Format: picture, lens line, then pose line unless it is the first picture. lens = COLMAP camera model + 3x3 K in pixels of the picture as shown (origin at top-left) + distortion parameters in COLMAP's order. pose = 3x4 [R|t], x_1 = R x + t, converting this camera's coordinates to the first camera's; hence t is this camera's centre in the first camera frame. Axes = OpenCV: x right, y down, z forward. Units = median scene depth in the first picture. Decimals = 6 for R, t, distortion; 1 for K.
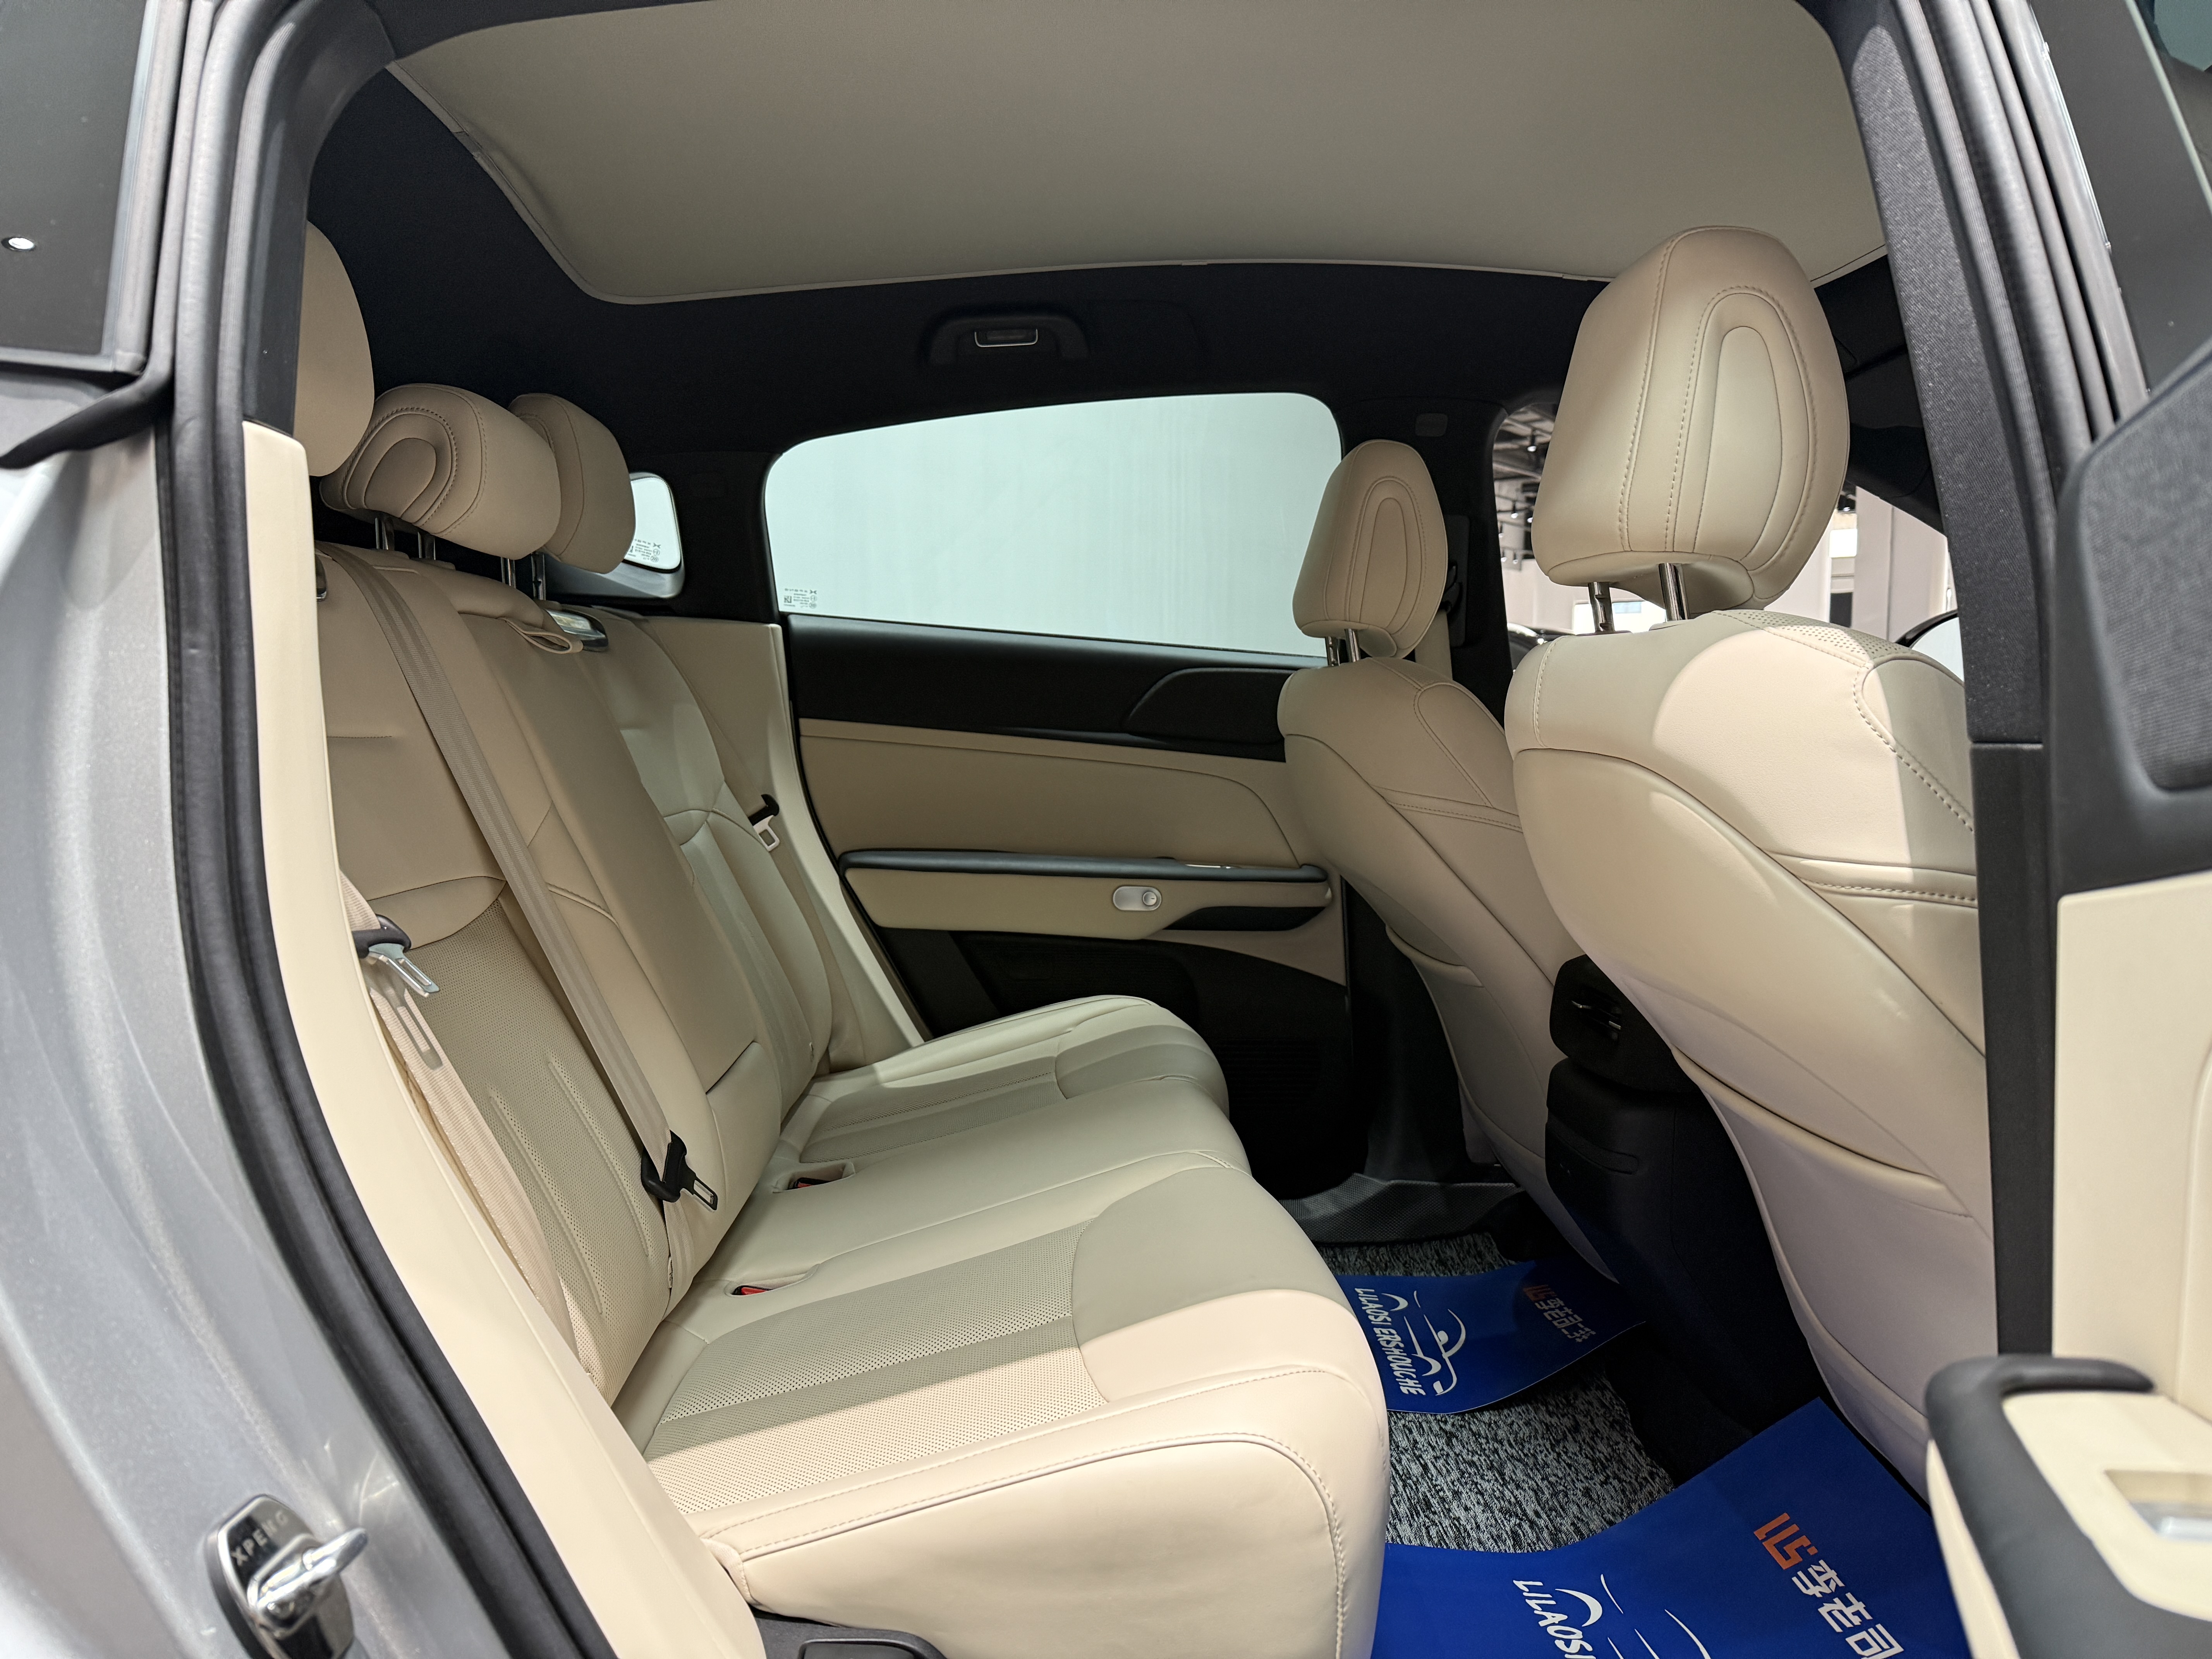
lens RADIAL K [[1537.1, 0, 1076.7], [0, 1537.1, 816.0], [0, 0, 1]] dist [0.055327, -0.073313]
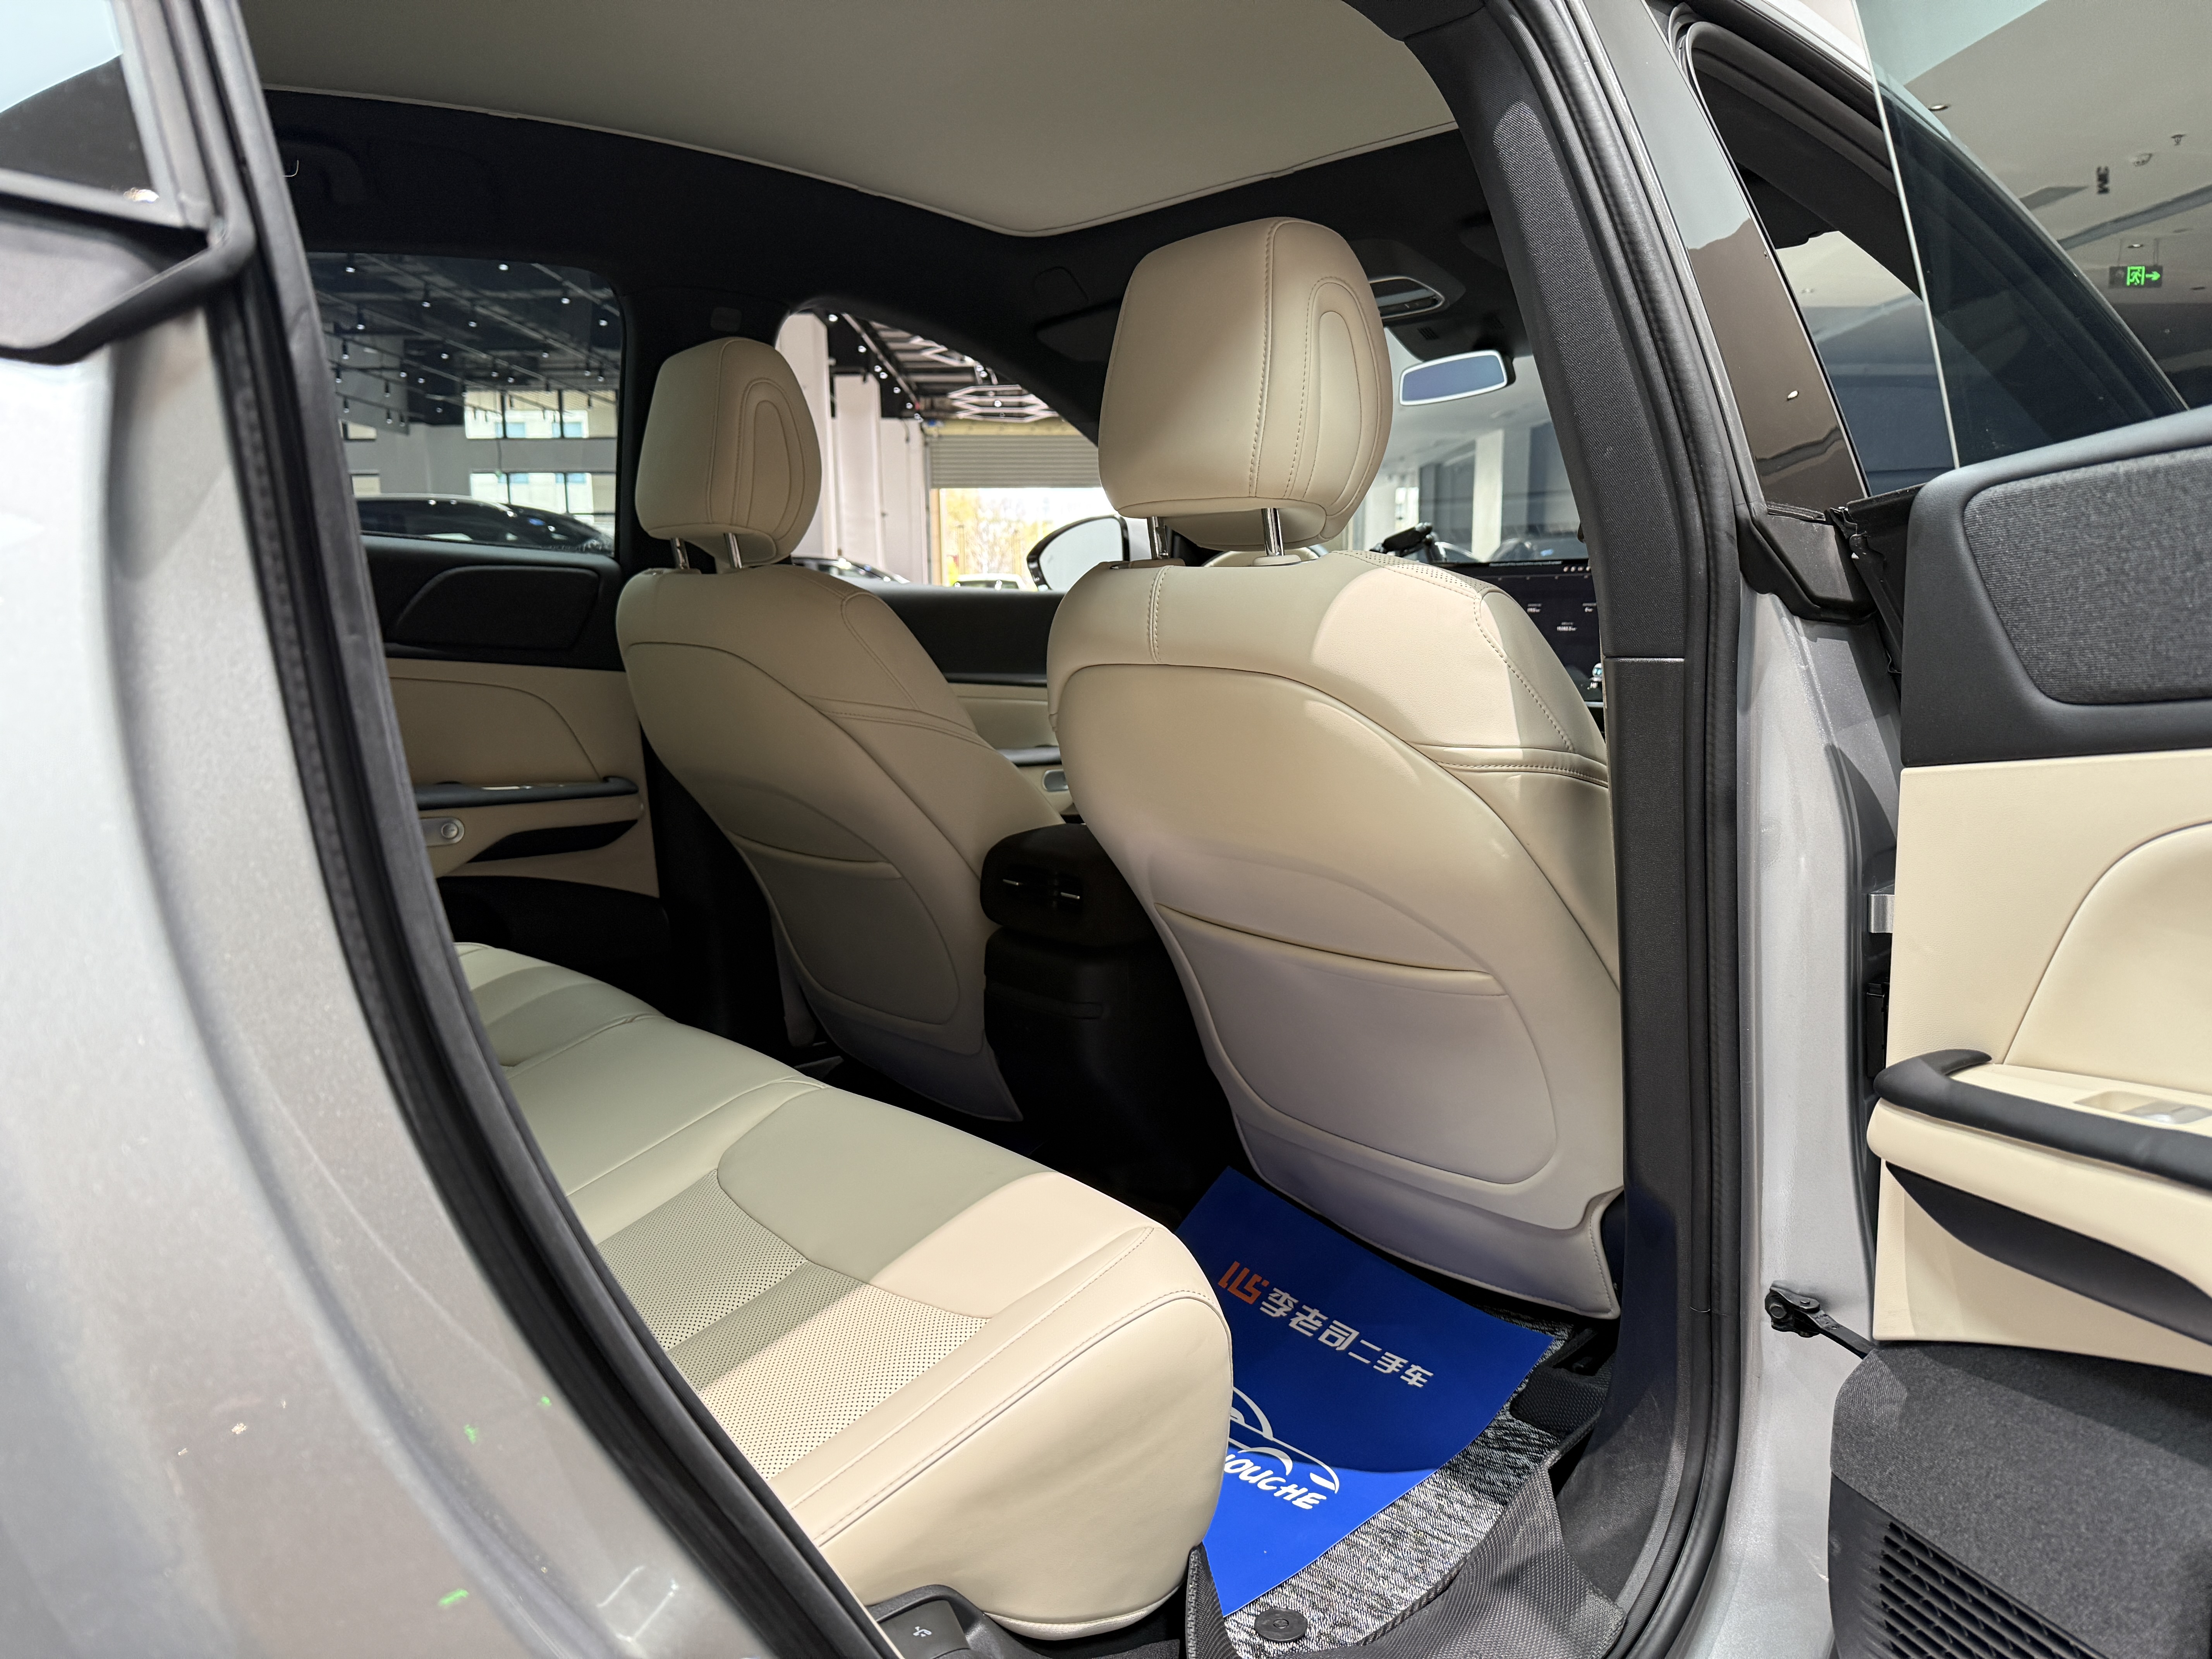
lens RADIAL K [[1537.9, 0, 1102.6], [0, 1537.9, 810.9], [0, 0, 1]] dist [0.107386, -0.152922]
pose [[0.782185, -0.100562, 0.614877, -0.420331], [0.054786, 0.994167, 0.092901, -0.041563], [-0.620632, -0.038979, 0.783132, 0.115098]]
